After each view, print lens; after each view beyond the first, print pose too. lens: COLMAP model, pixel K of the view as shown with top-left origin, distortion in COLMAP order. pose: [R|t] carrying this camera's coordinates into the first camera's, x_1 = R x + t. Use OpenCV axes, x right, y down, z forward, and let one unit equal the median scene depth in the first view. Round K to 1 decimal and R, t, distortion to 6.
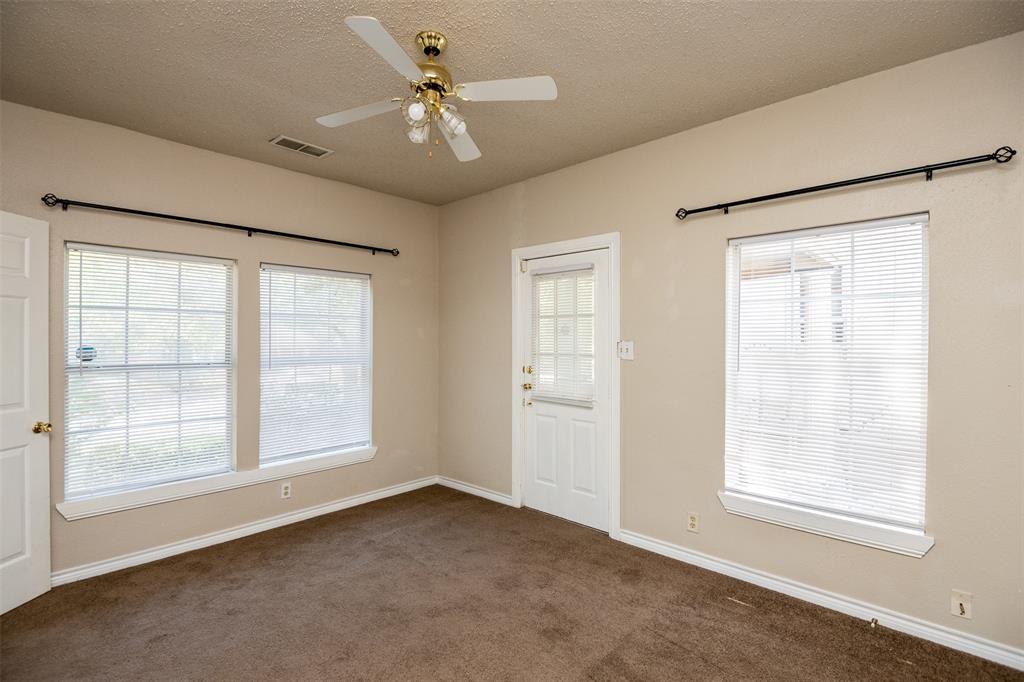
lens RADIAL K [[473.4, 0, 510.7], [0, 473.4, 324.4], [0, 0, 1]] dist [0.000521, -0.012291]
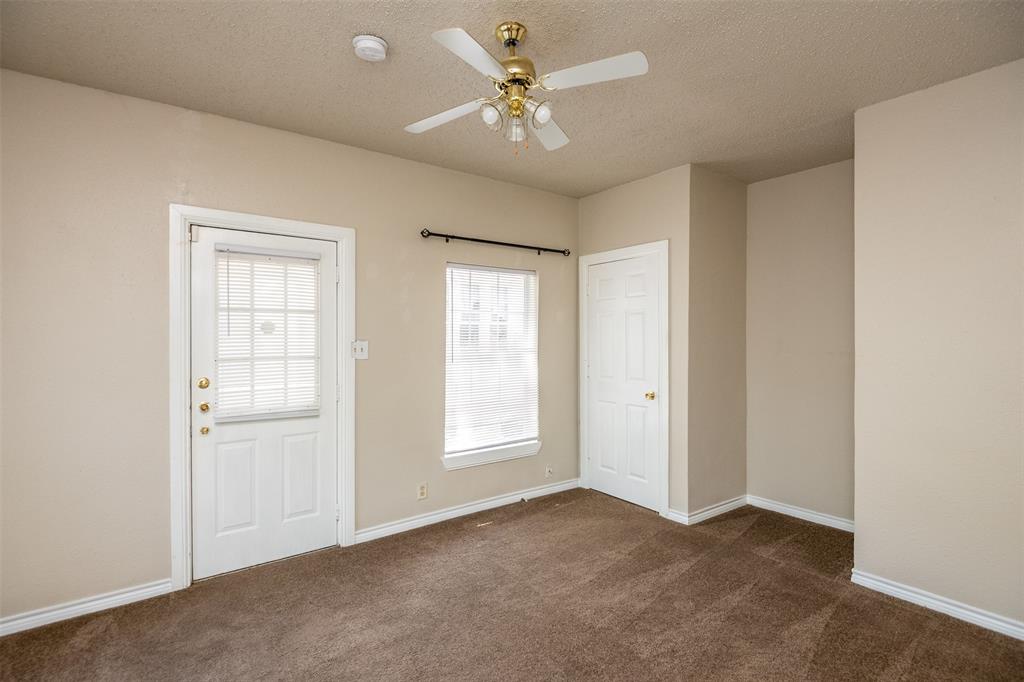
lens RADIAL K [[473.4, 0, 510.7], [0, 473.4, 324.4], [0, 0, 1]] dist [0.000521, -0.012291]
pose [[0.177509, 0.026266, 0.983769, -0.688820], [-0.028275, 0.999367, -0.021580, 0.013341], [-0.983713, -0.023986, 0.178139, 0.515492]]
